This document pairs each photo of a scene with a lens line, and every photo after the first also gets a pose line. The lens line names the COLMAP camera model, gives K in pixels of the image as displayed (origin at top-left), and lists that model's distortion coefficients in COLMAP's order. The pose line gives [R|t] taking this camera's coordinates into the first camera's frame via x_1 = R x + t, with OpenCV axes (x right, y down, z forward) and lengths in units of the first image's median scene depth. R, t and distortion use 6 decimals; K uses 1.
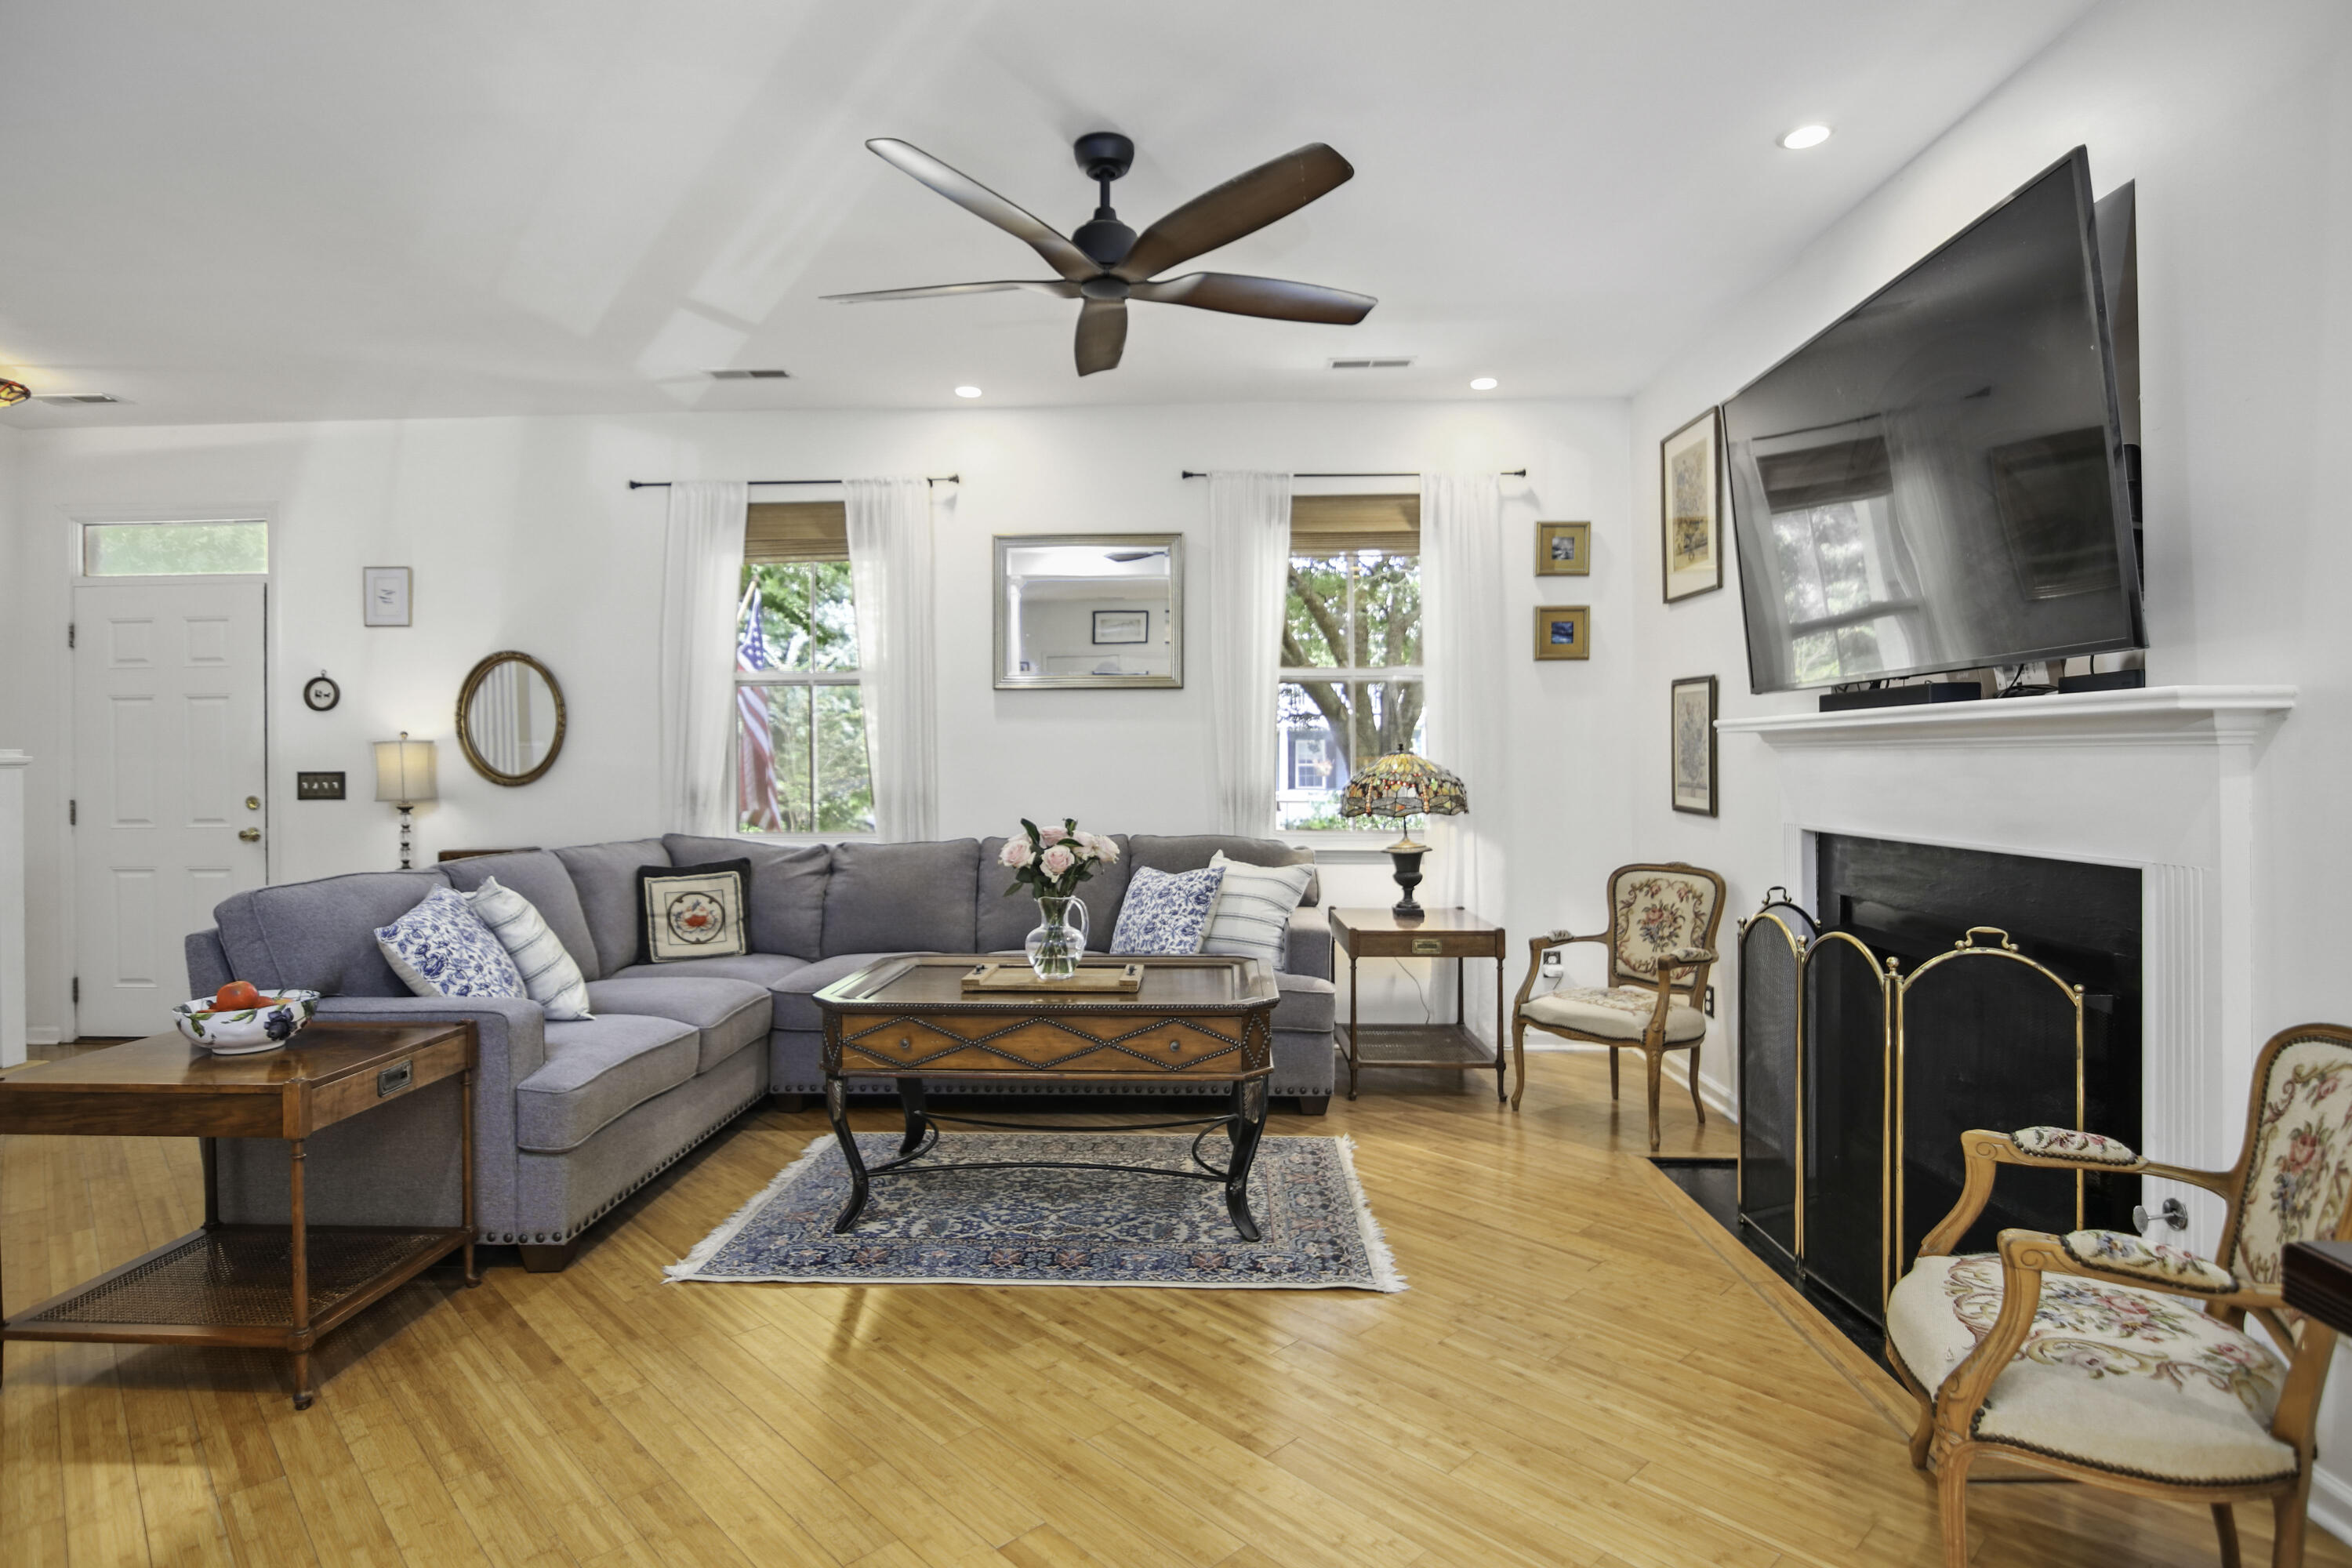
lens RADIAL K [[1282.6, 0, 1189.3], [0, 1282.6, 787.2], [0, 0, 1]] dist [0.013659, -0.028569]
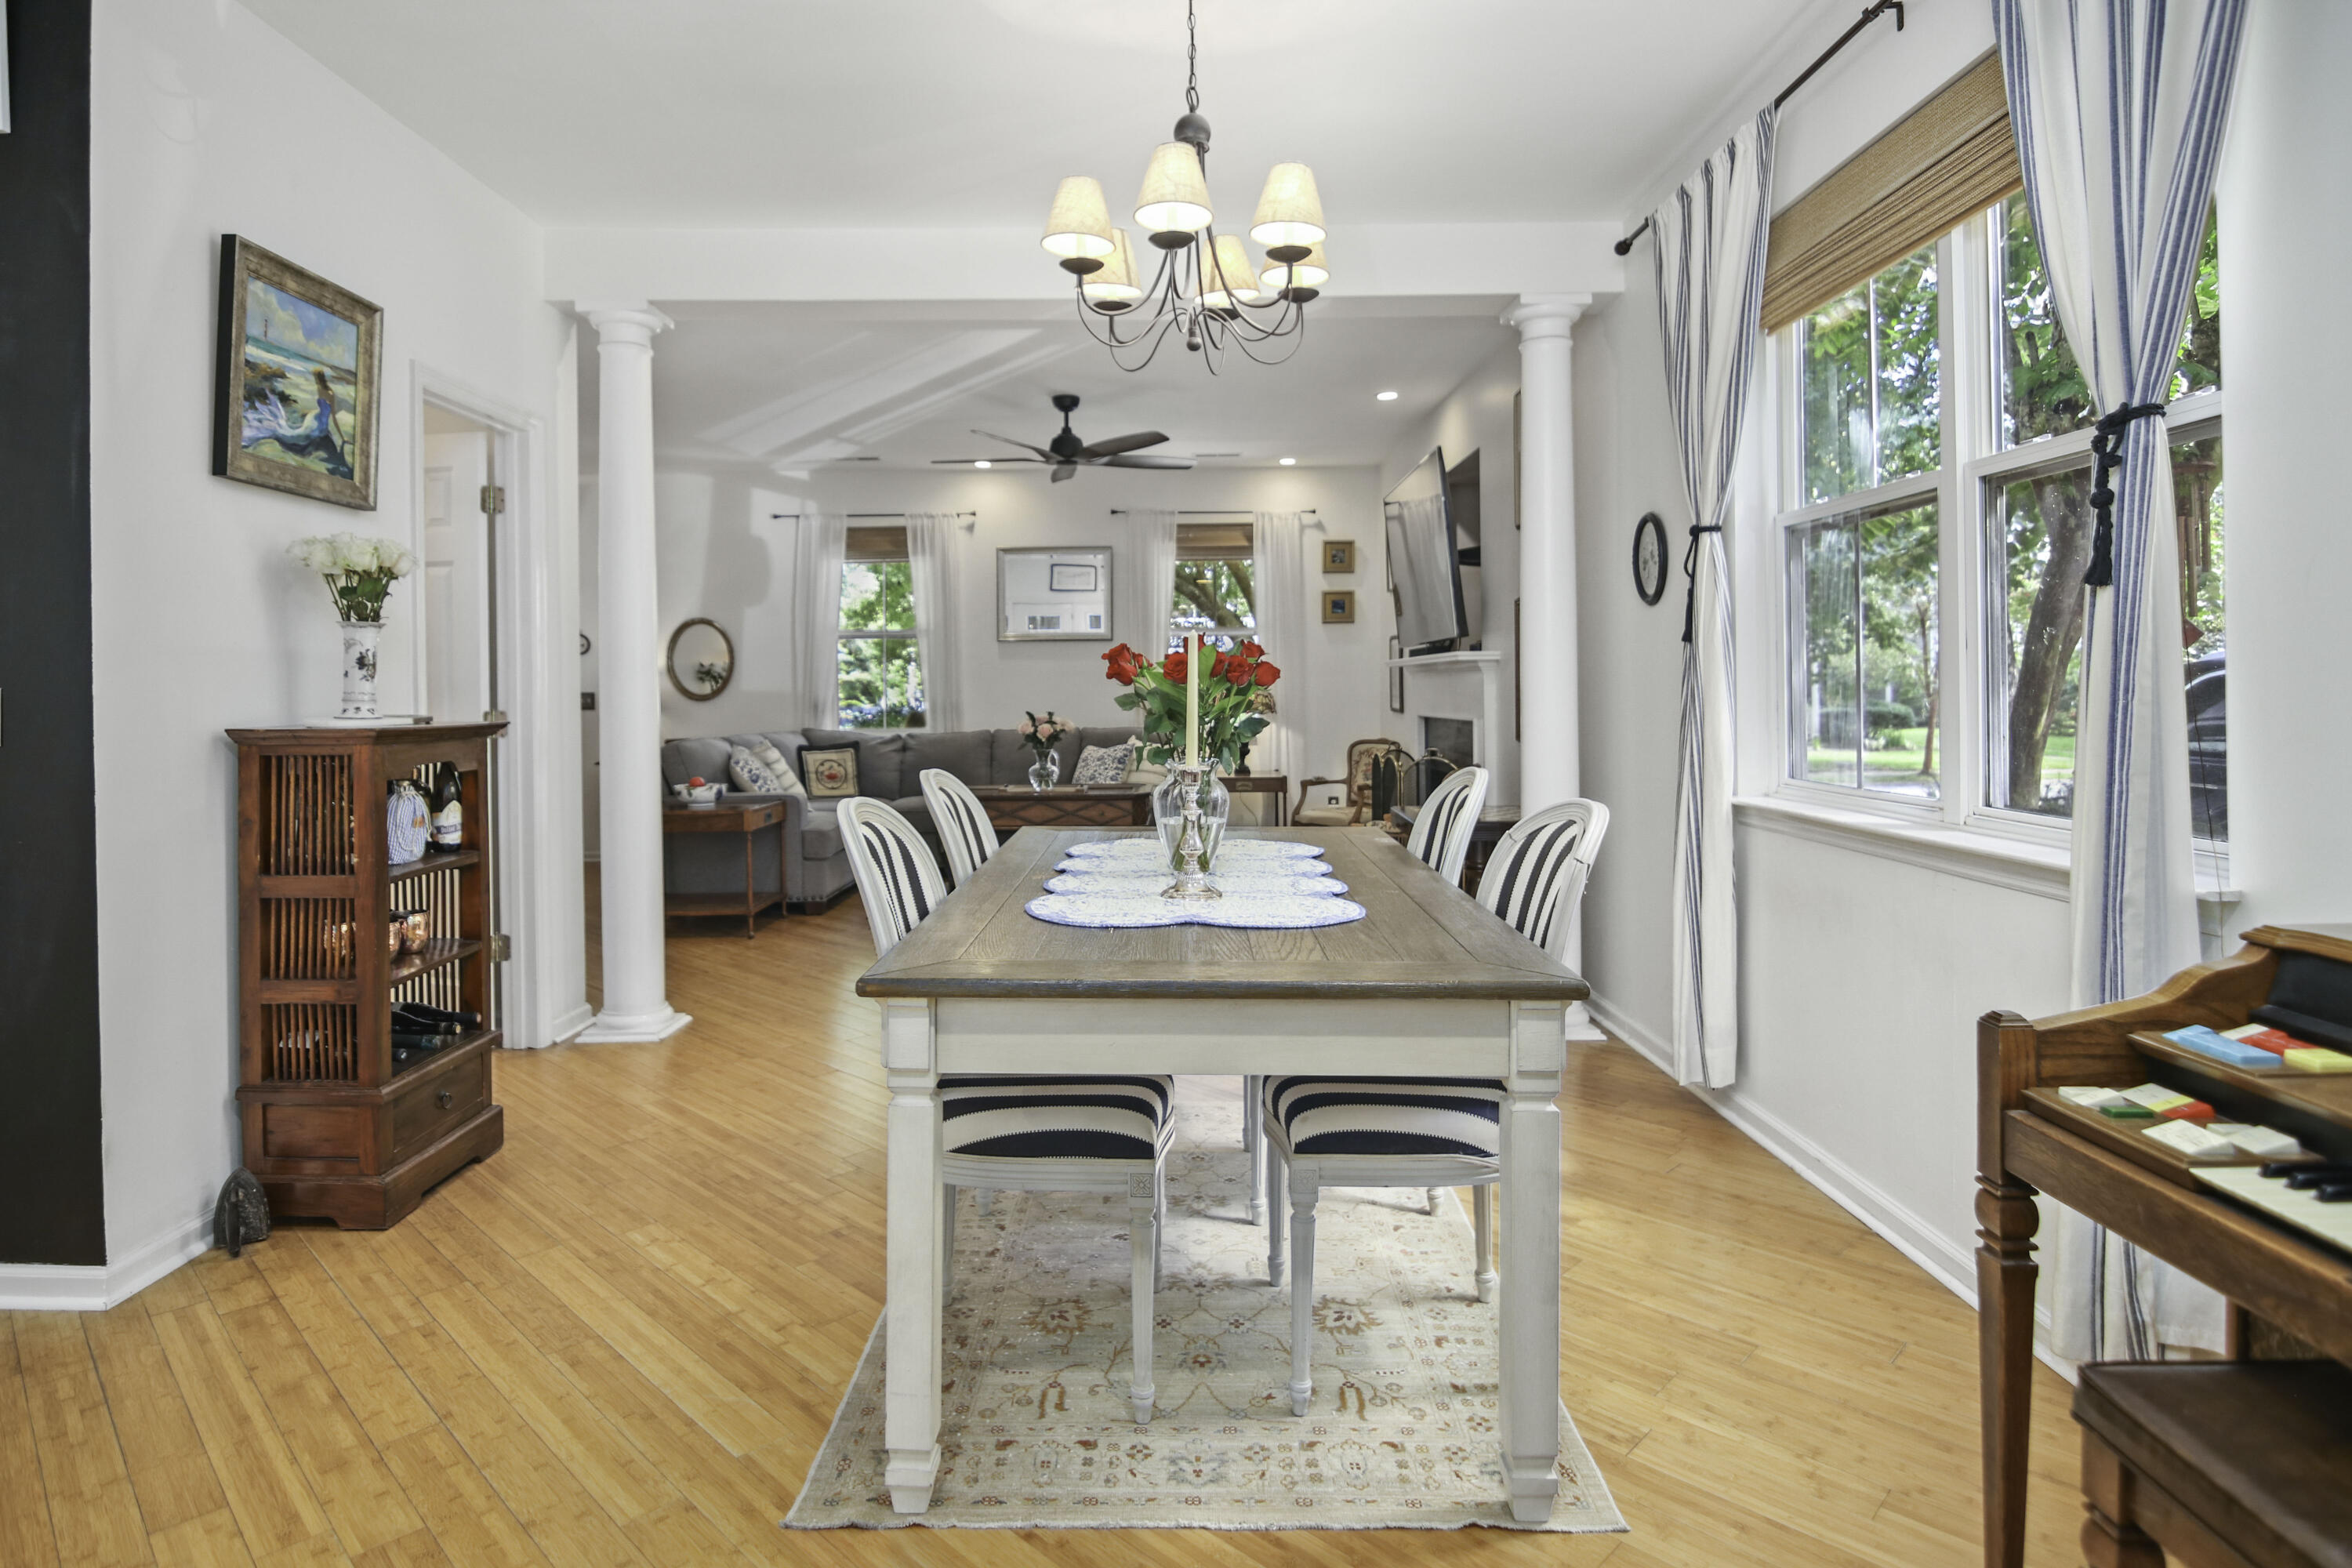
lens RADIAL K [[1282.6, 0, 1189.3], [0, 1282.6, 787.2], [0, 0, 1]] dist [0.013659, -0.028569]
pose [[0.999337, -0.005408, 0.035996, 0.036431], [0.003514, 0.998617, 0.052466, 0.027863], [-0.036230, -0.052304, 0.997974, -0.725521]]
